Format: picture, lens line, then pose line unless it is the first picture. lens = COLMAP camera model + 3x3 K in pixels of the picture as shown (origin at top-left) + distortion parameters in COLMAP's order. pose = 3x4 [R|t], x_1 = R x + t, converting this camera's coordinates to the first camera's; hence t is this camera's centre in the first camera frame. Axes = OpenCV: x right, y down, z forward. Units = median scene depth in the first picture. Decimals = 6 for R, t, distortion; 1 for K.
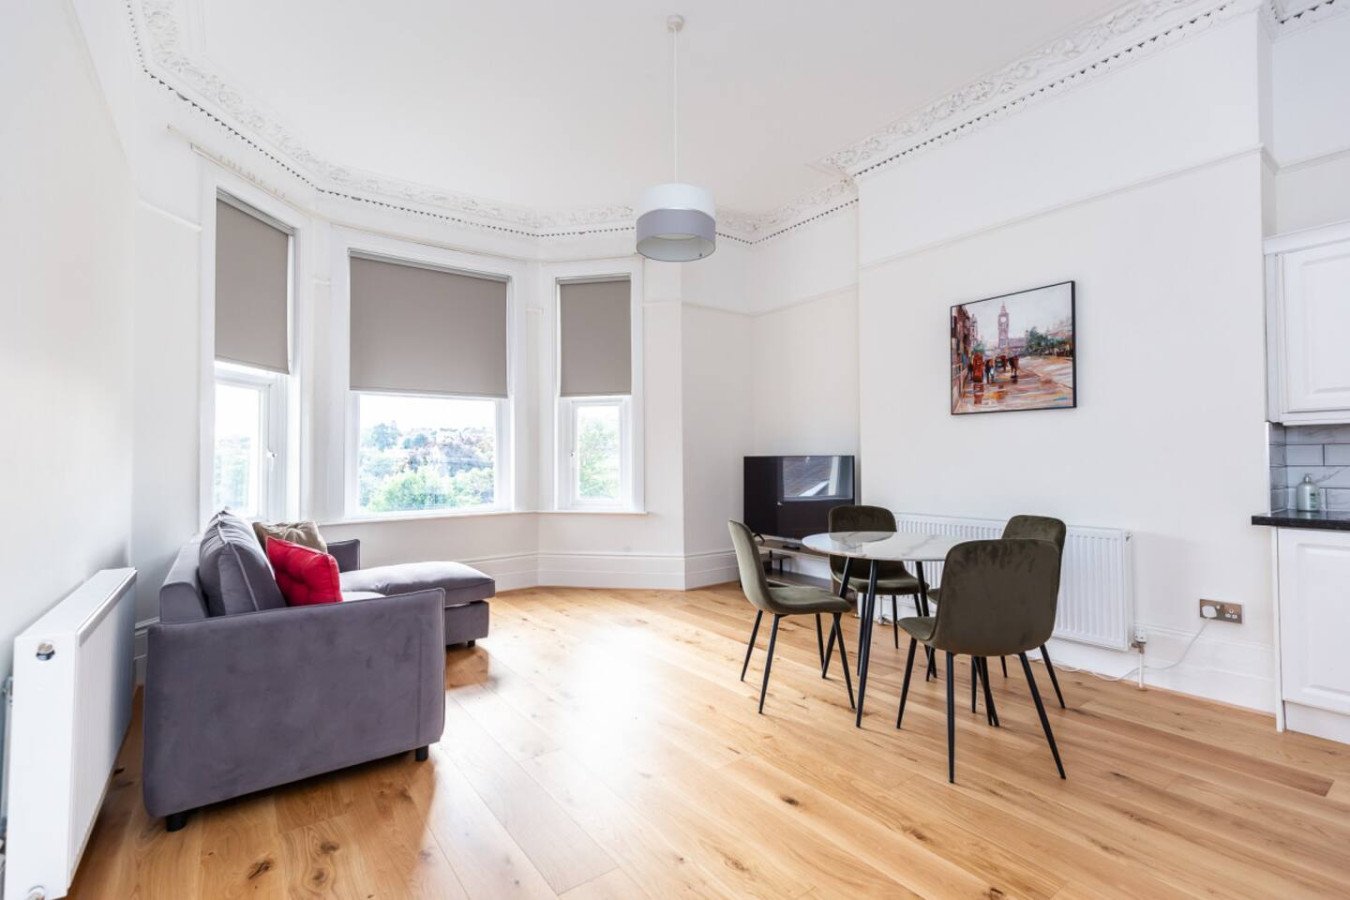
lens RADIAL K [[599.1, 0, 676.1], [0, 599.1, 453.5], [0, 0, 1]] dist [-0.002070, -0.000506]
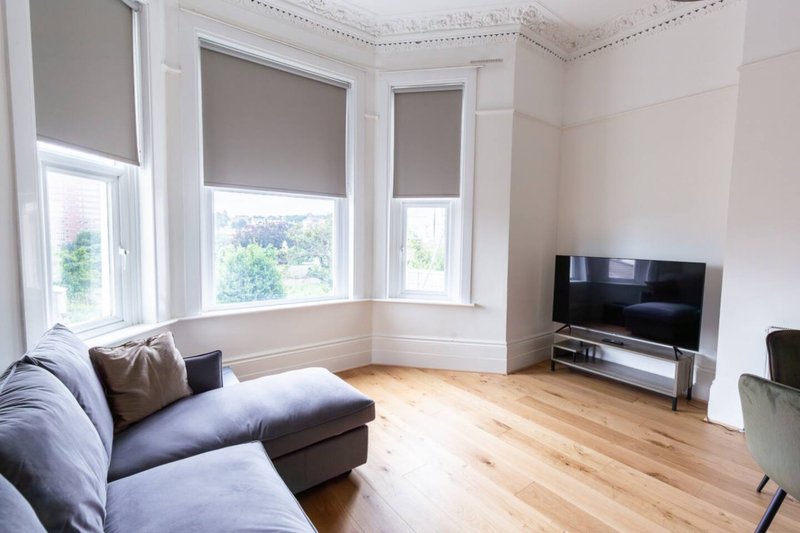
lens RADIAL K [[355.0, 0, 398.5], [0, 355.0, 266.8], [0, 0, 1]] dist [-0.002070, -0.000506]
pose [[0.999669, 0.021966, 0.013365, -0.291477], [-0.023084, 0.995655, 0.090209, -0.041203], [-0.011326, -0.090488, 0.995833, 0.510149]]
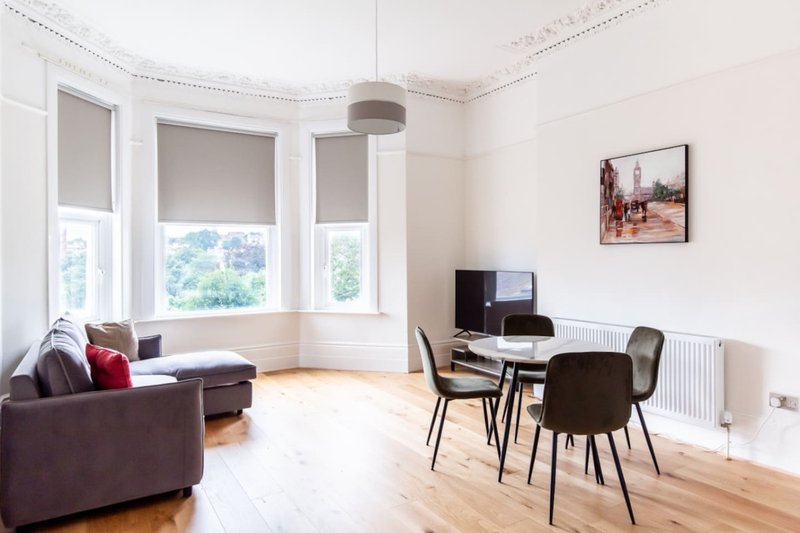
lens RADIAL K [[486.1, 0, 408.3], [0, 486.1, 263.1], [0, 0, 1]] dist [-0.013428, 0.004418]
pose [[0.998088, 0.001477, -0.061784, 0.116012], [-0.000129, 0.999762, 0.021818, -0.049818], [0.061802, -0.021769, 0.997851, -0.079309]]
